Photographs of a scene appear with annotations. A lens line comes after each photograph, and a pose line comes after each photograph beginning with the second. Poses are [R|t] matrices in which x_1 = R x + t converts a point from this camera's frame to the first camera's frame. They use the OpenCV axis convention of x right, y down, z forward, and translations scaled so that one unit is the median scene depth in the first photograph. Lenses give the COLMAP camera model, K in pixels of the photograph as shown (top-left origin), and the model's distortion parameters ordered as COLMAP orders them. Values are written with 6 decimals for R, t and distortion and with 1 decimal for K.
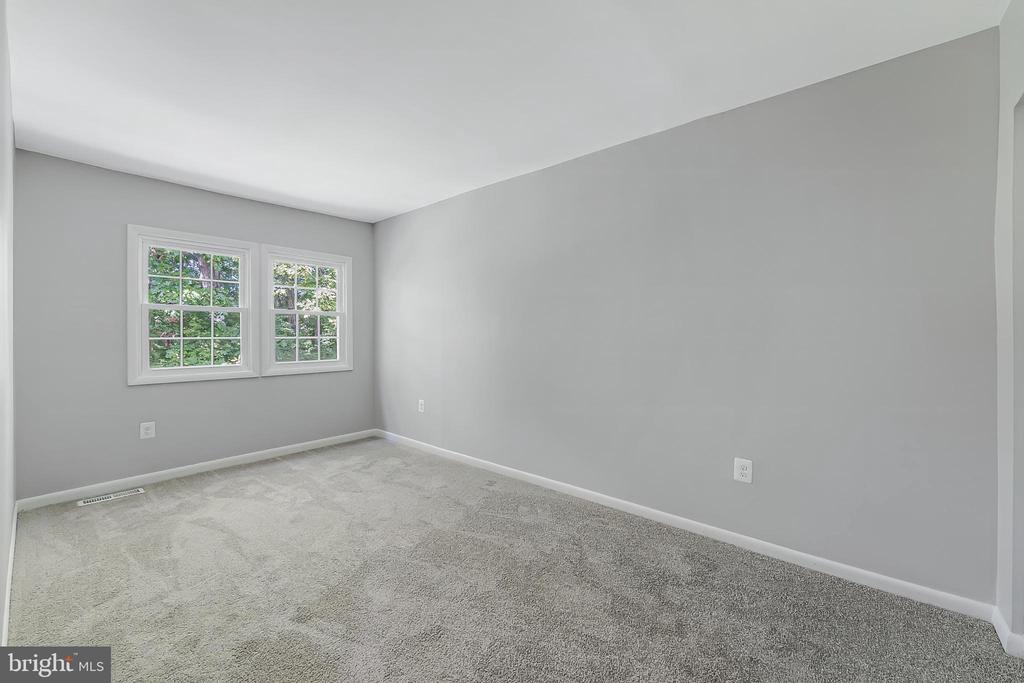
lens RADIAL K [[415.4, 0, 518.7], [0, 415.4, 333.6], [0, 0, 1]] dist [-0.000095, -0.000459]
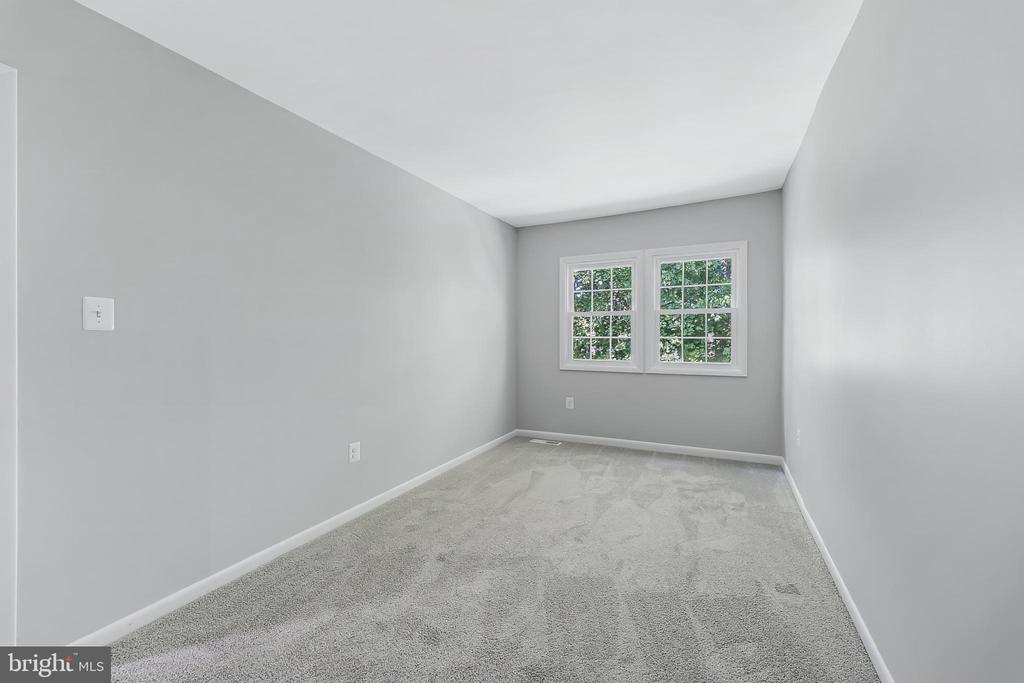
lens RADIAL K [[411.4, 0, 514.6], [0, 411.4, 341.6], [0, 0, 1]] dist [-0.002064, -0.000346]
pose [[0.229687, 0.014799, -0.973152, 0.410112], [0.005244, 0.999851, 0.016442, 0.002081], [0.973251, -0.008879, 0.229575, 0.510792]]
